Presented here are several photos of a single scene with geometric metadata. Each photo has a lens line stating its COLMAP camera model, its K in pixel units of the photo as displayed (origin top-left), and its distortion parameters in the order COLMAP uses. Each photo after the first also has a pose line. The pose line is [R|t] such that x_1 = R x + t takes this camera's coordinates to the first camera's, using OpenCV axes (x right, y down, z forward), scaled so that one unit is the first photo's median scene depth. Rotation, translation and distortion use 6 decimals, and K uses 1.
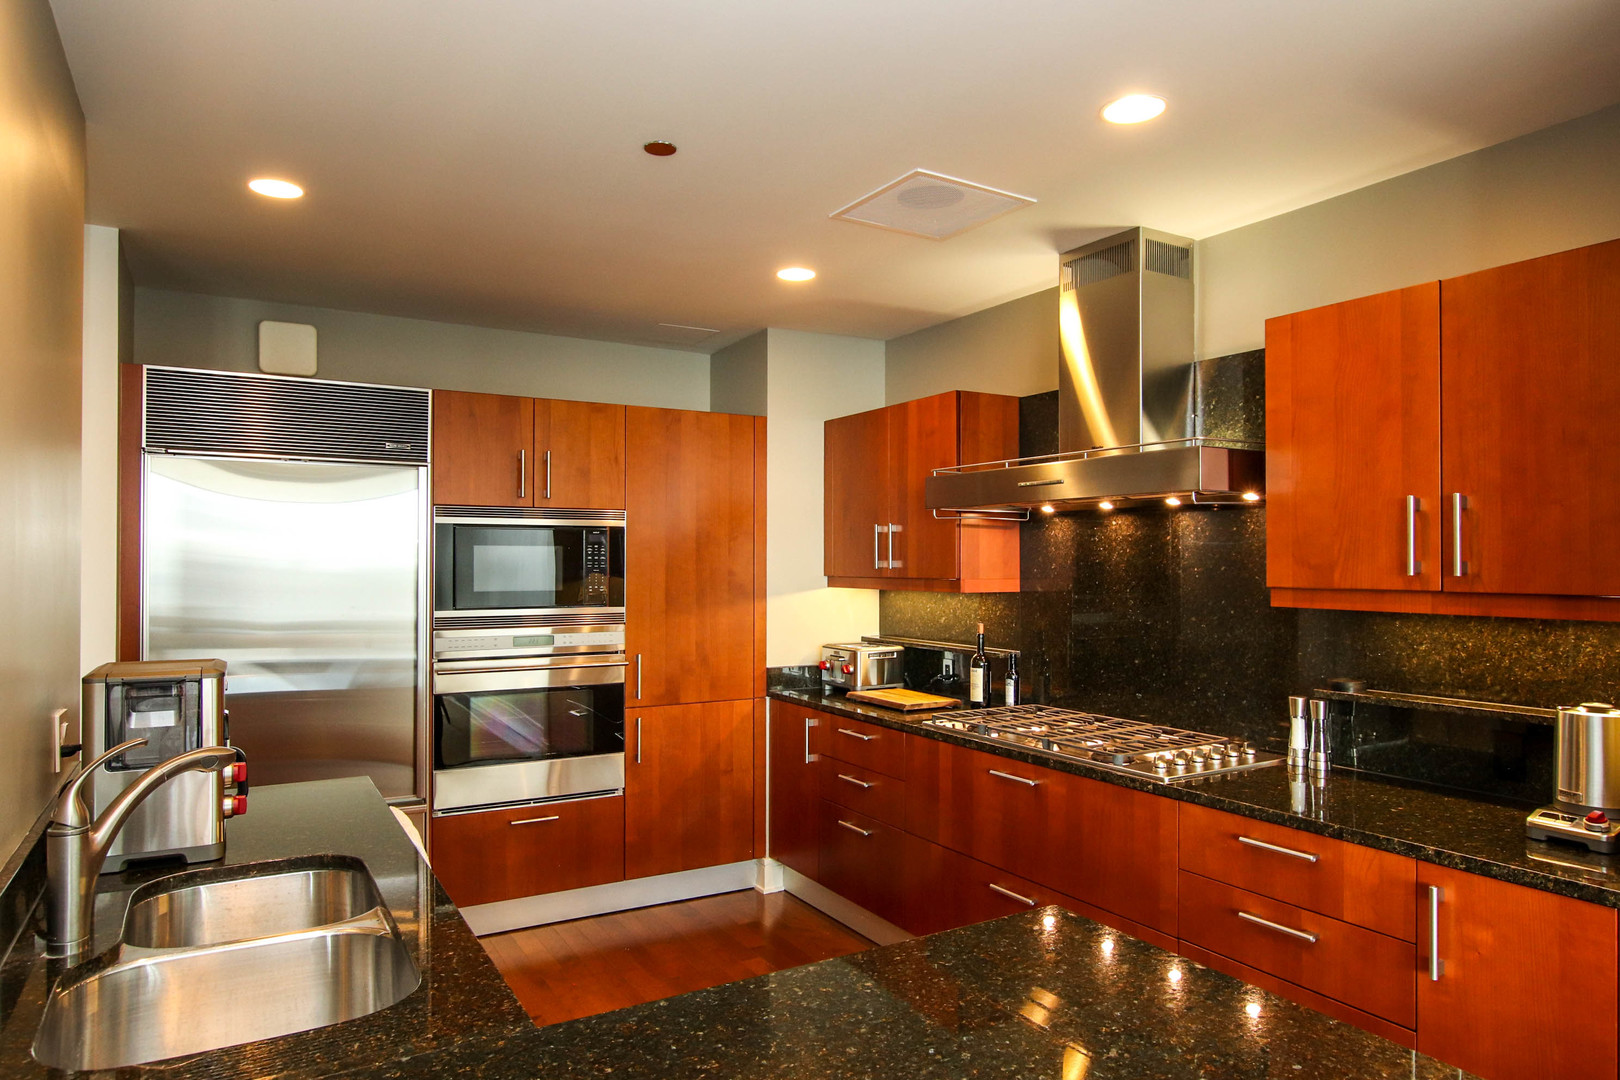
lens RADIAL K [[1003.2, 0, 810.0], [0, 1003.2, 540.0], [0, 0, 1]] dist [0.000032, 0.000307]
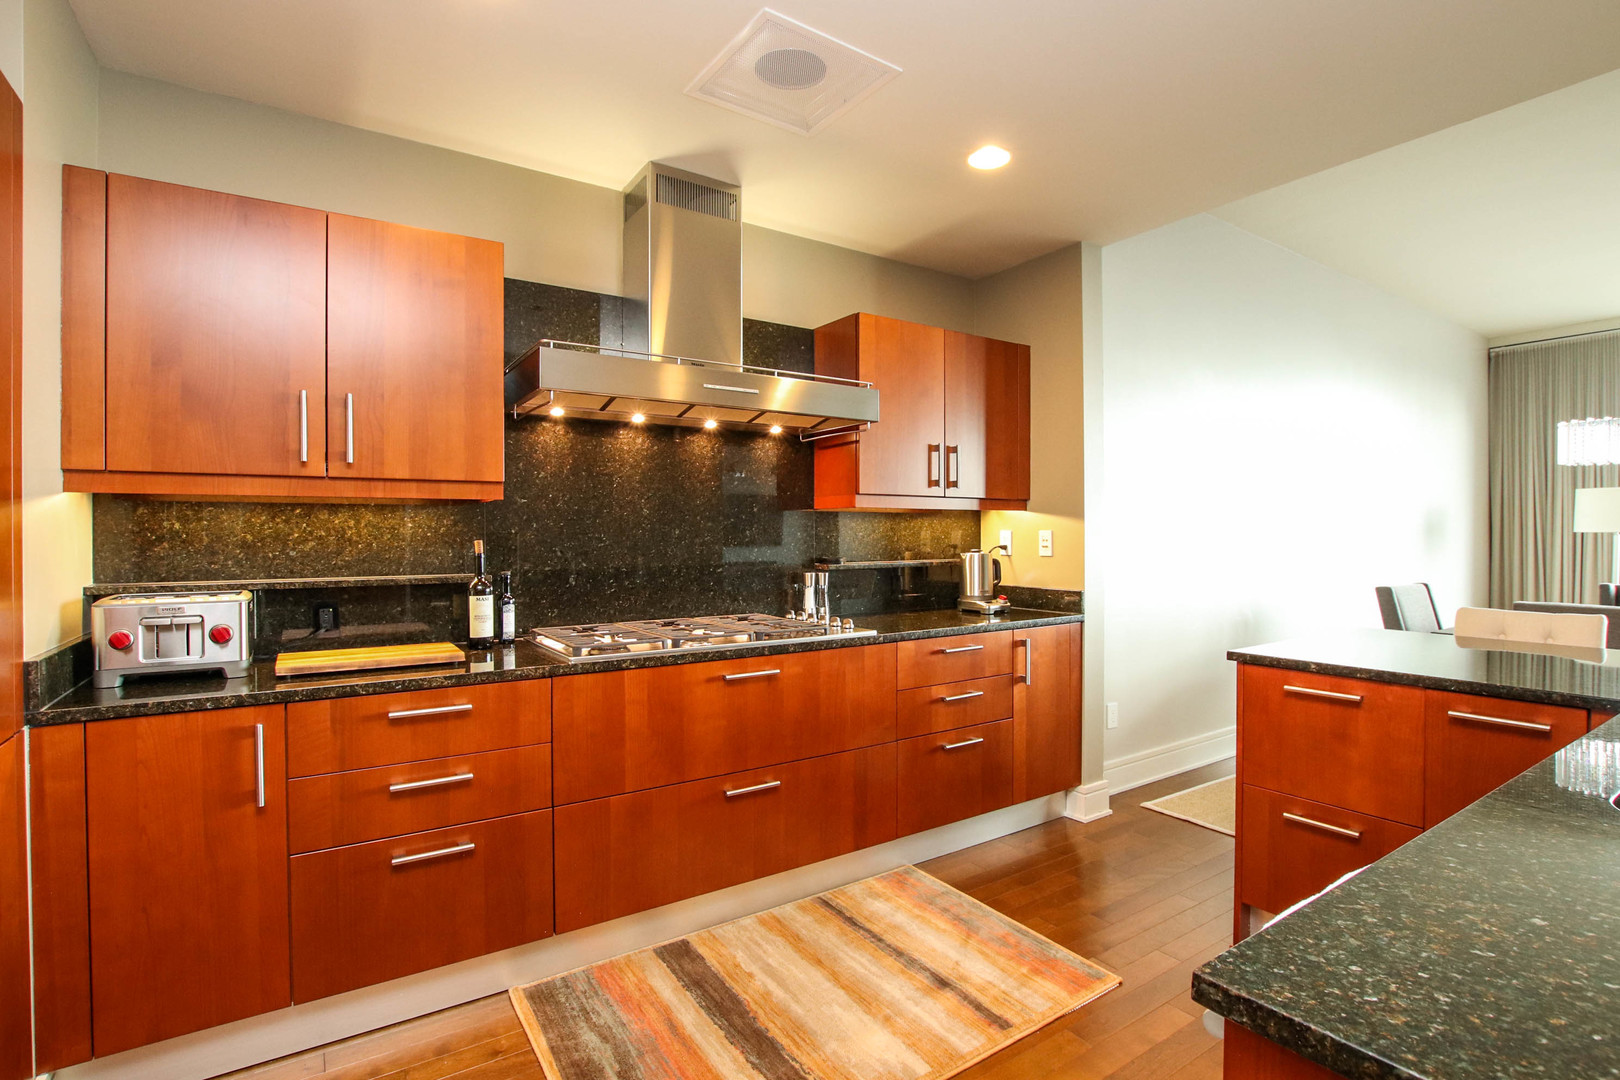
lens RADIAL K [[762.5, 0, 810.0], [0, 762.5, 540.0], [0, 0, 1]] dist [-0.043142, 0.010877]
pose [[-0.052740, -0.001339, 0.998607, -0.399188], [-0.014868, 0.999889, 0.000556, 0.071063], [-0.998498, -0.014818, -0.052755, 0.692907]]
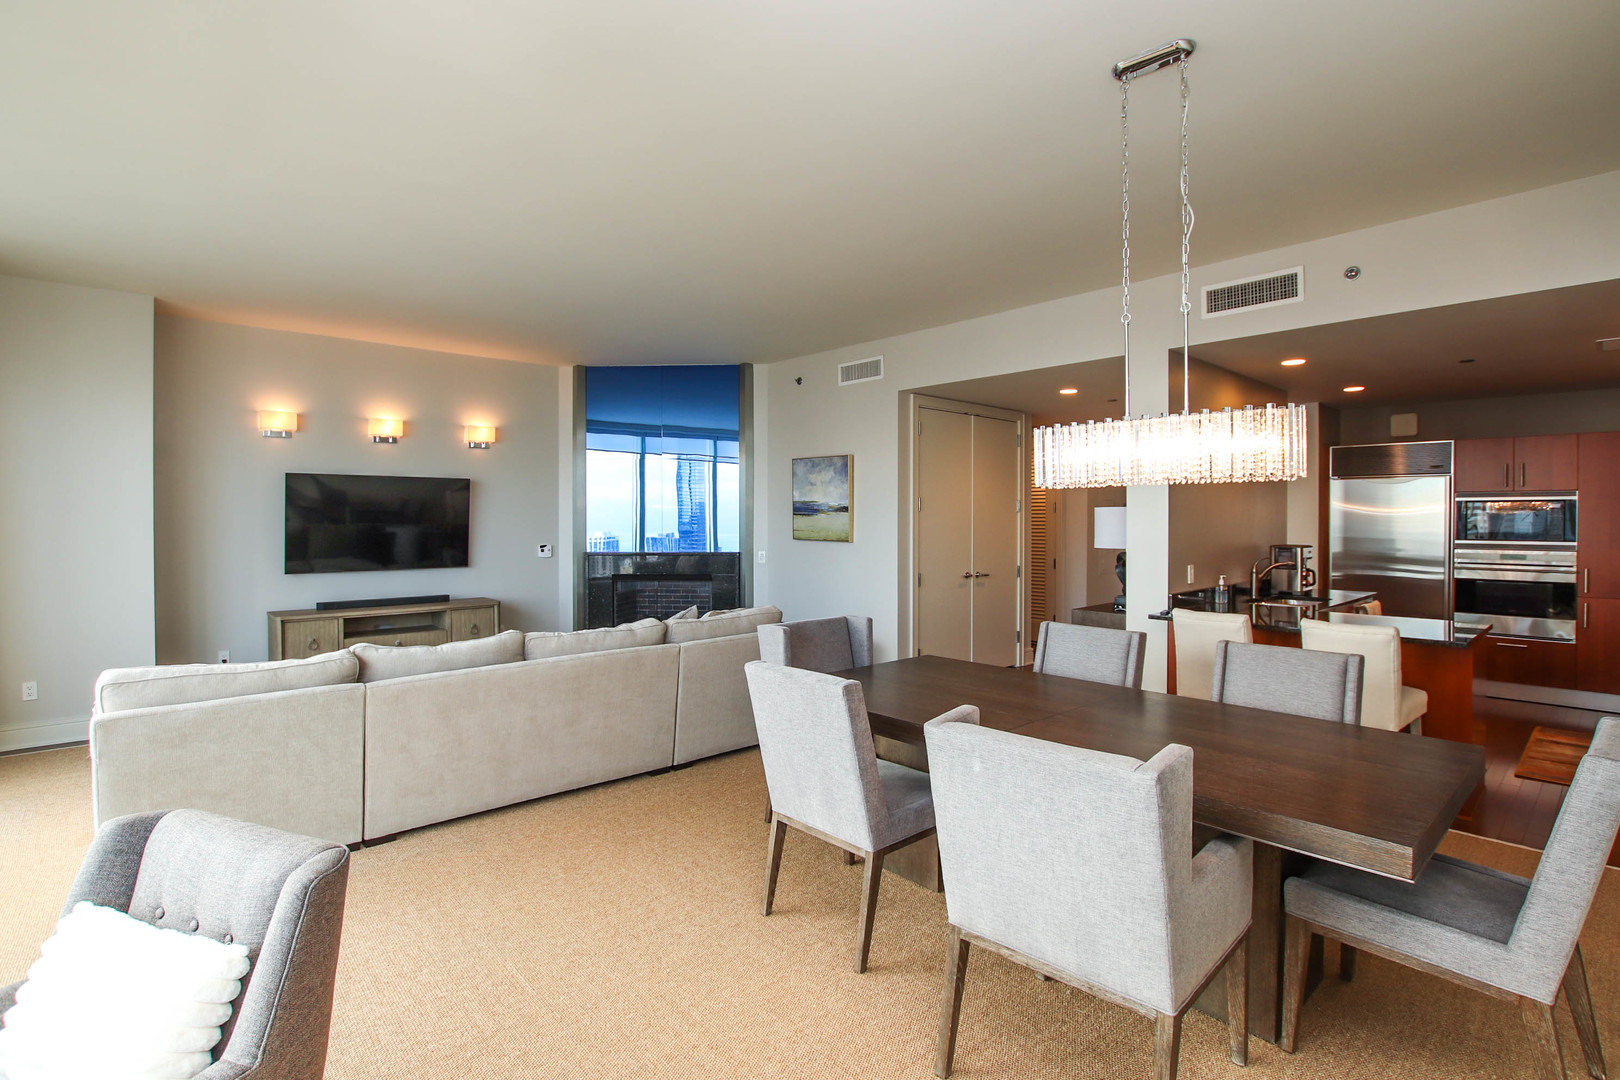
lens RADIAL K [[762.5, 0, 810.0], [0, 762.5, 540.0], [0, 0, 1]] dist [-0.043142, 0.010877]
pose [[0.187643, 0.023162, -0.981964, 0.992323], [0.016487, 0.999507, 0.026727, 0.002789], [0.982099, -0.021205, 0.187168, -0.726209]]
